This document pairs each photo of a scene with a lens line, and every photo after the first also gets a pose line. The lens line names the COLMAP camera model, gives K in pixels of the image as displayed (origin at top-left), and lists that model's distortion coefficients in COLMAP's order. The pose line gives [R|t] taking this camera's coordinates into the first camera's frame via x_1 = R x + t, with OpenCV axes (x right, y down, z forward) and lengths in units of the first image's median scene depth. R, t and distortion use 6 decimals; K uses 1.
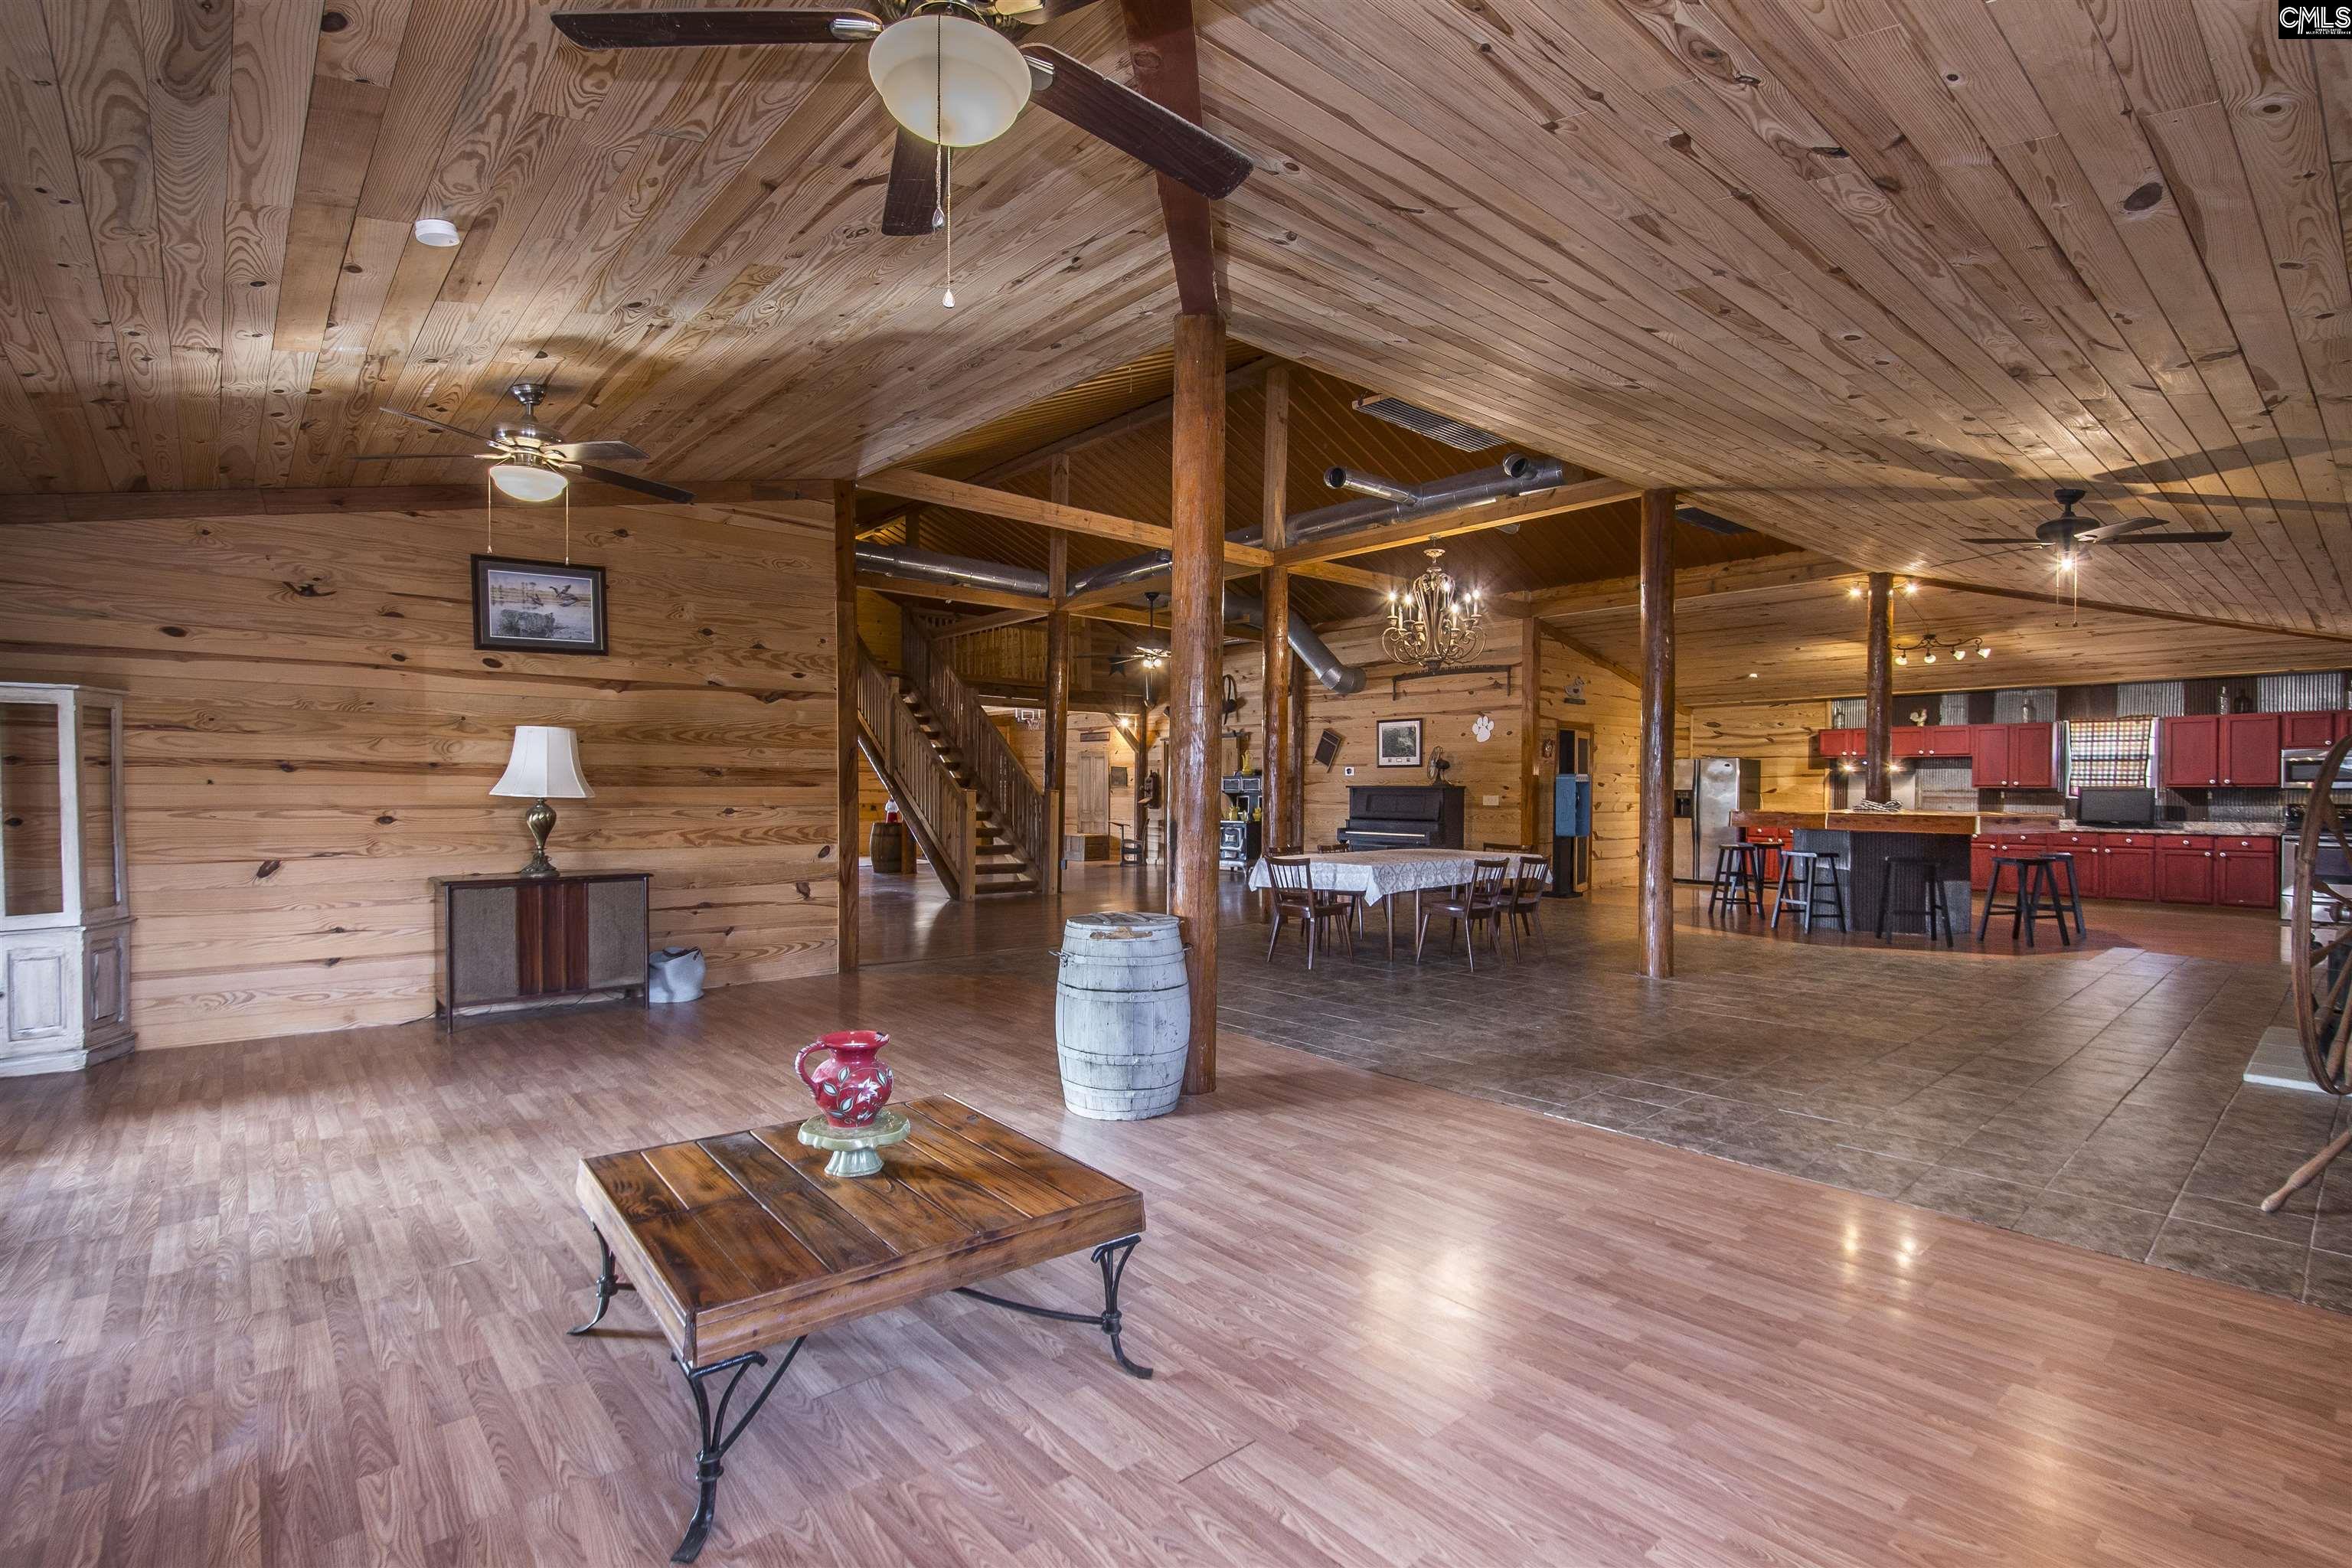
lens RADIAL K [[1099.7, 0, 1165.0], [0, 1099.7, 785.7], [0, 0, 1]] dist [0.002073, -0.001846]
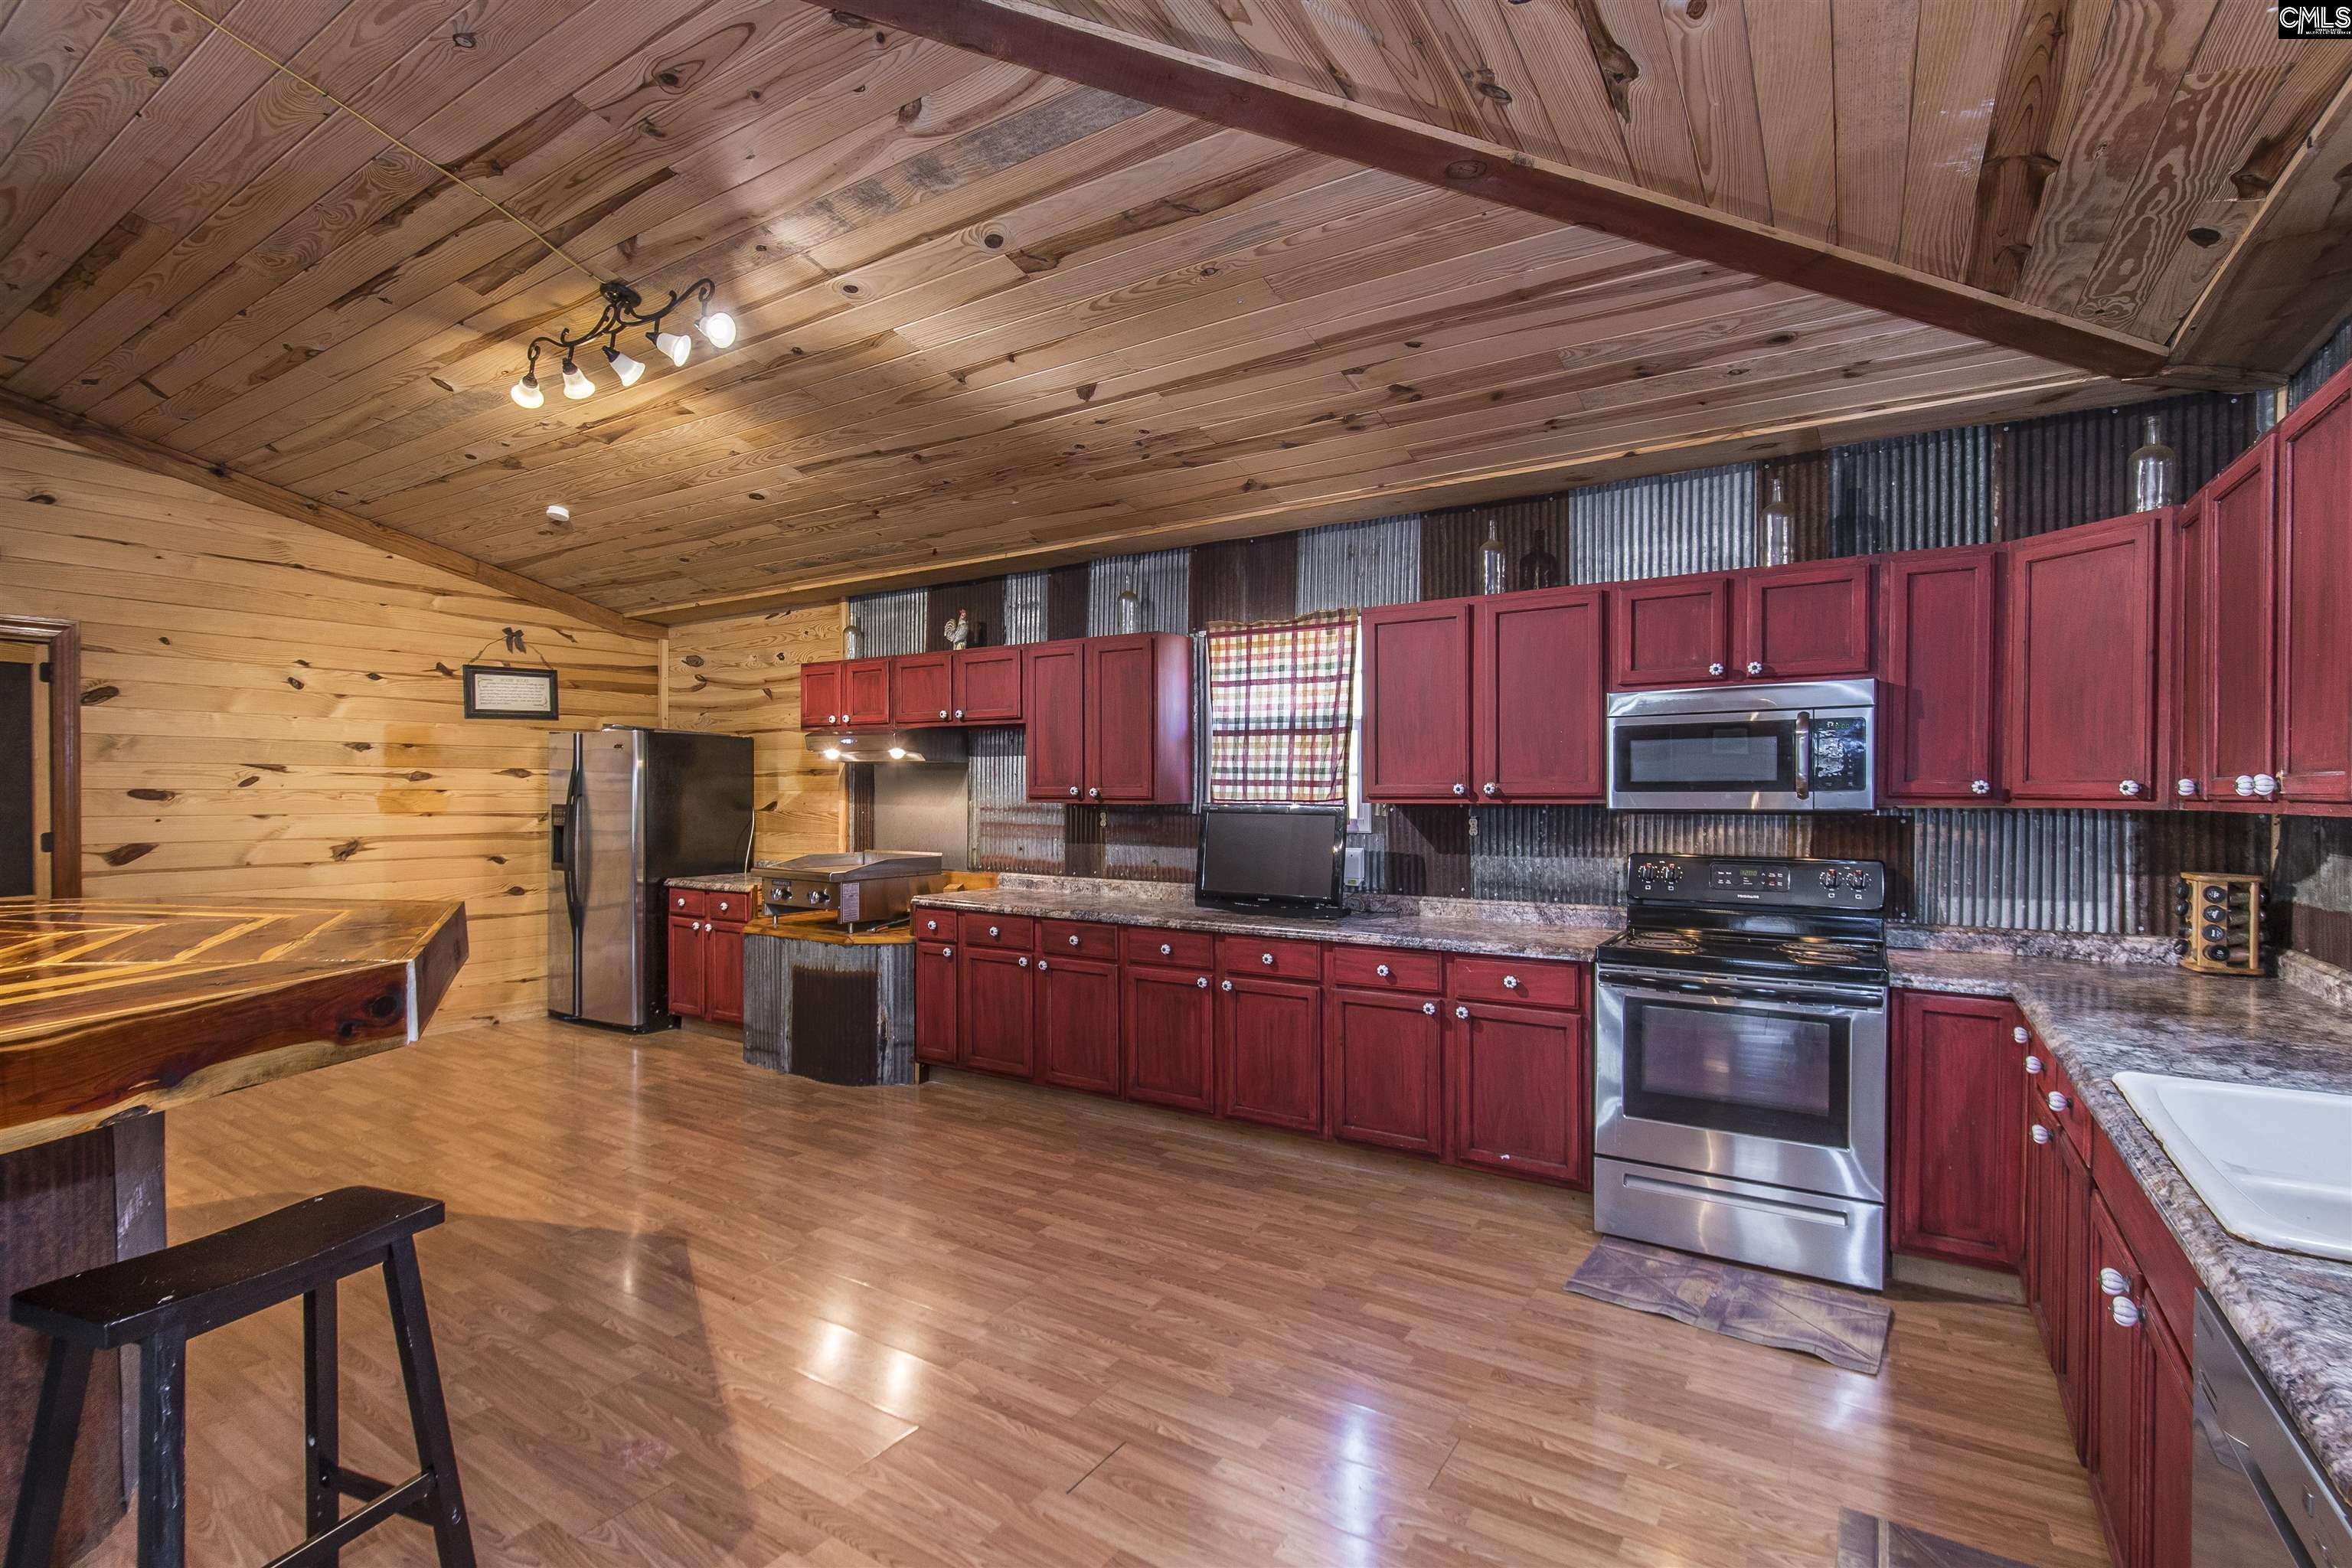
lens RADIAL K [[1099.7, 0, 1165.9], [0, 1099.7, 804.0], [0, 0, 1]] dist [0.002073, -0.001846]
pose [[0.967248, -0.001639, 0.253828, 0.664611], [-0.001665, 0.999917, 0.012802, -0.002678], [-0.253828, -0.012805, 0.967165, 0.589929]]
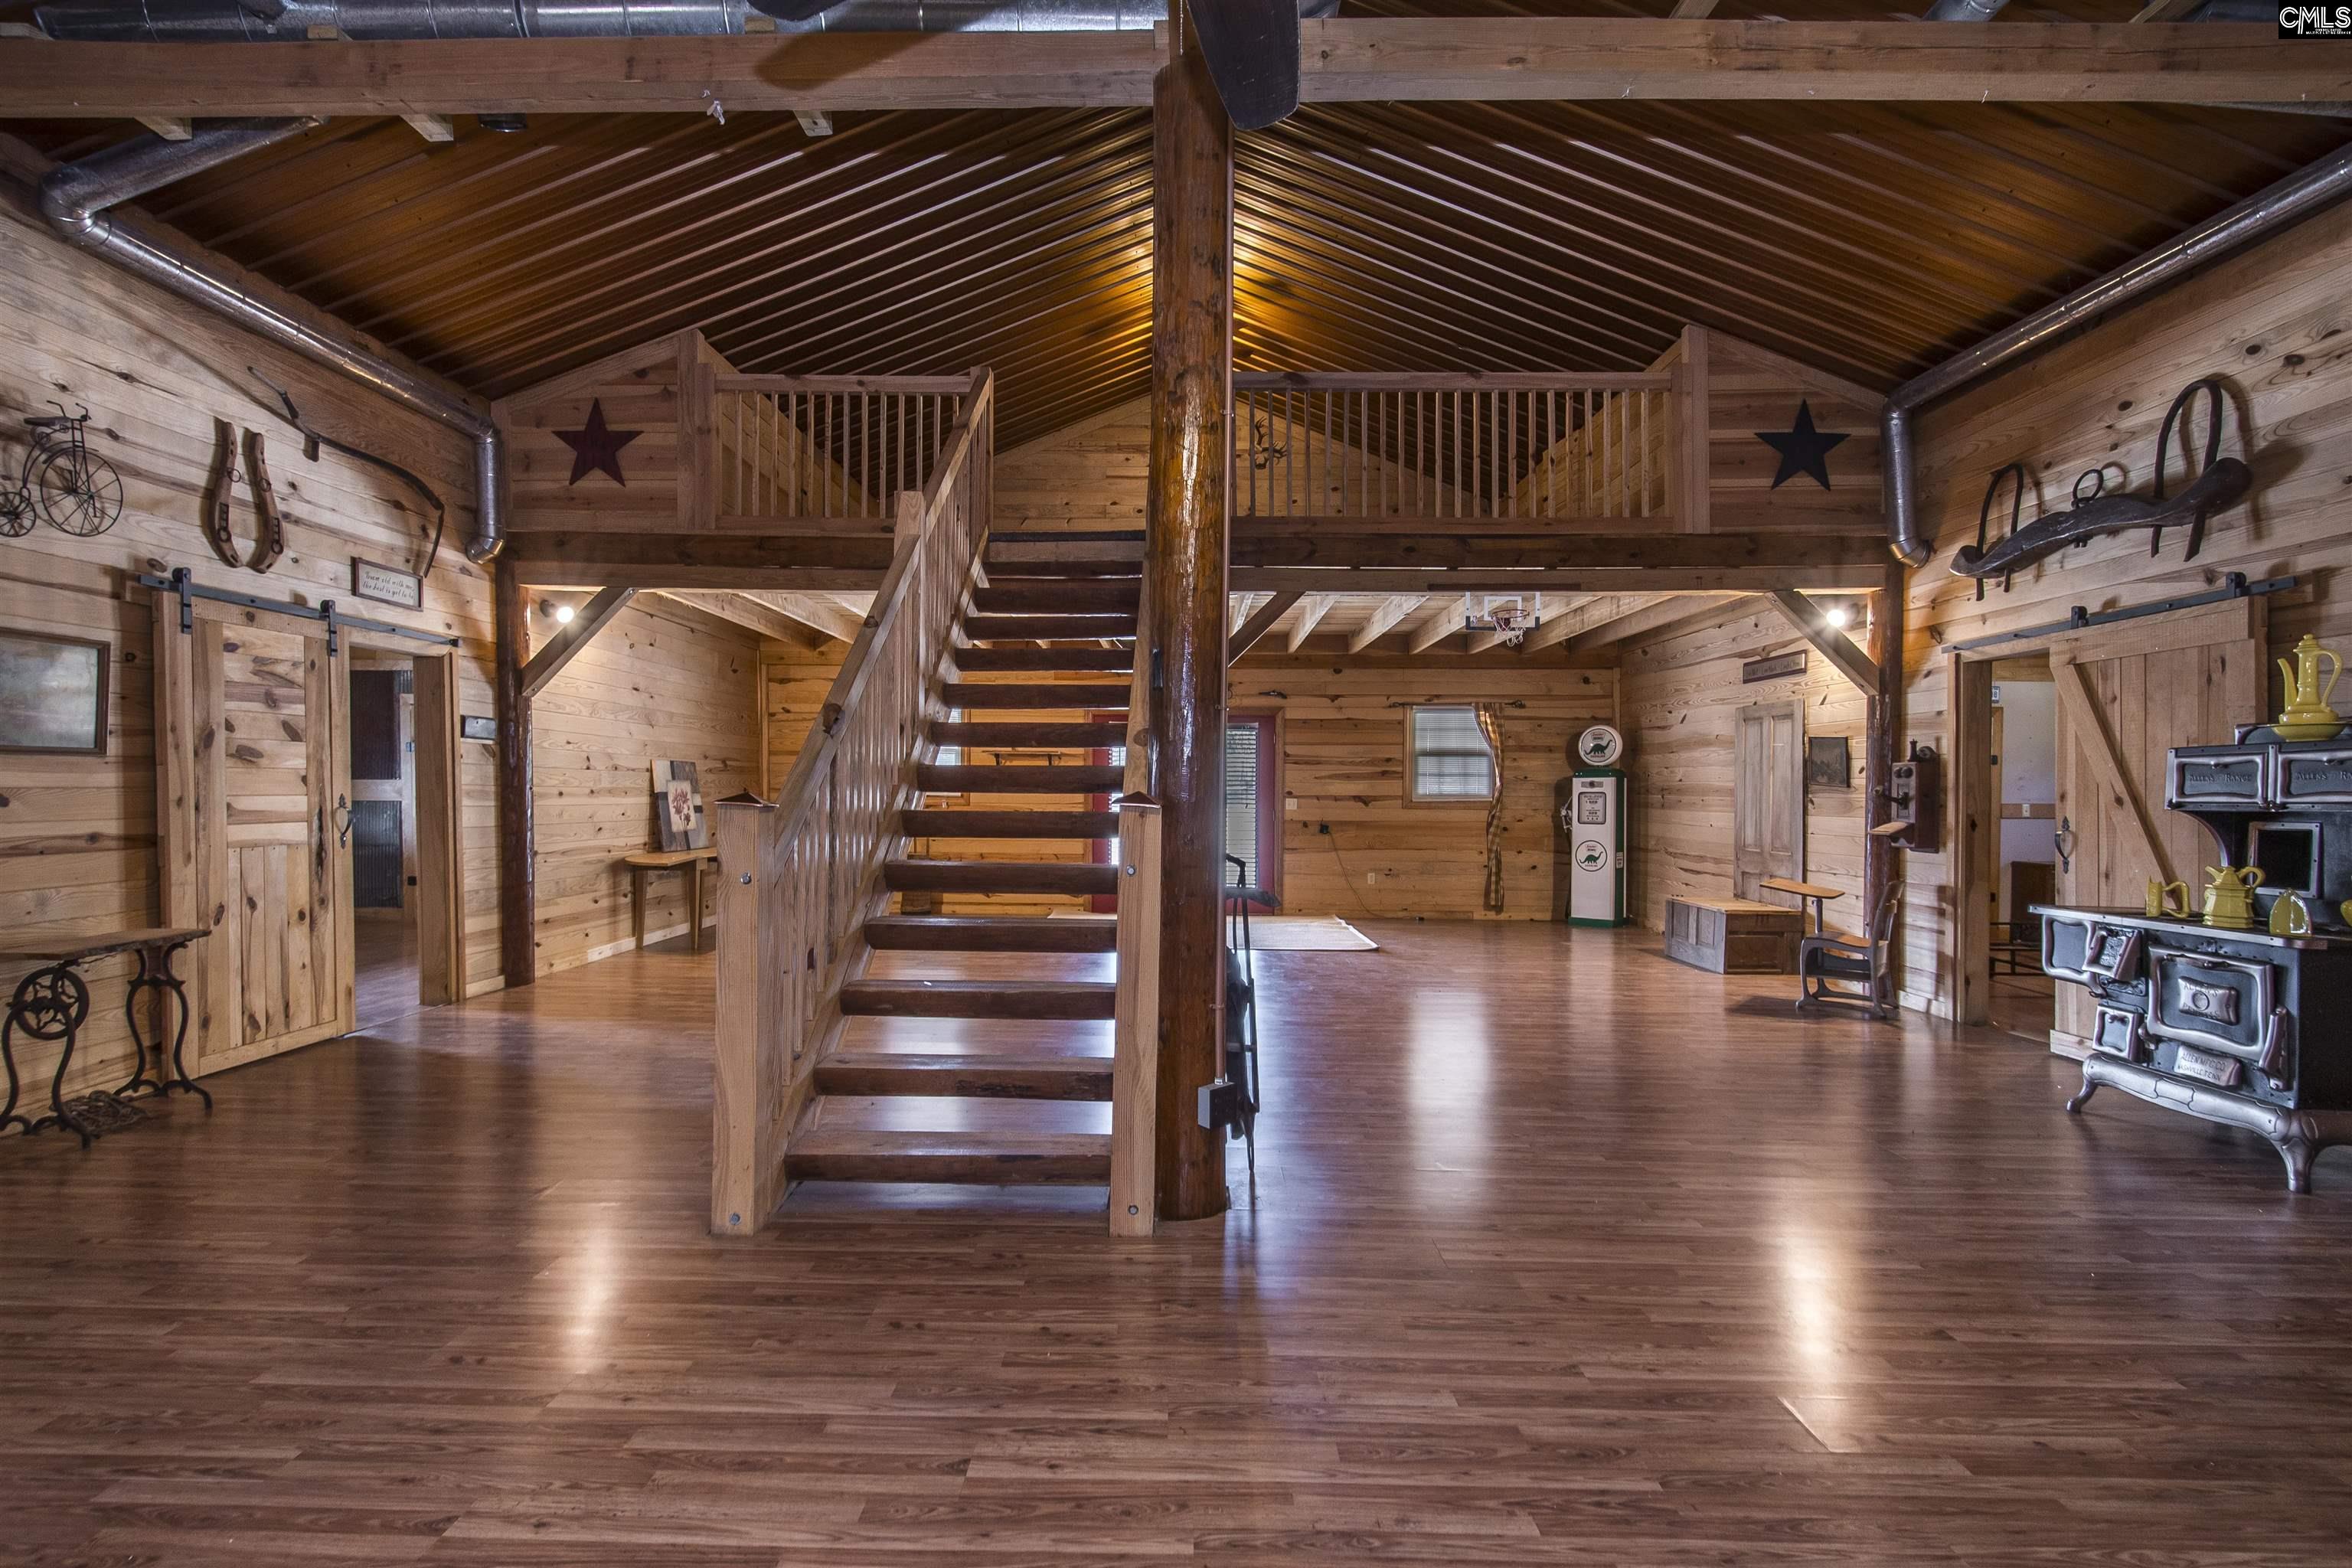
lens RADIAL K [[1099.7, 0, 1158.3], [0, 1099.7, 792.1], [0, 0, 1]] dist [0.002073, -0.001846]
pose [[0.742694, 0.002868, -0.669625, 0.058214], [-0.002386, 0.999996, 0.001637, 0.002753], [0.669627, 0.000382, 0.742698, 0.779001]]
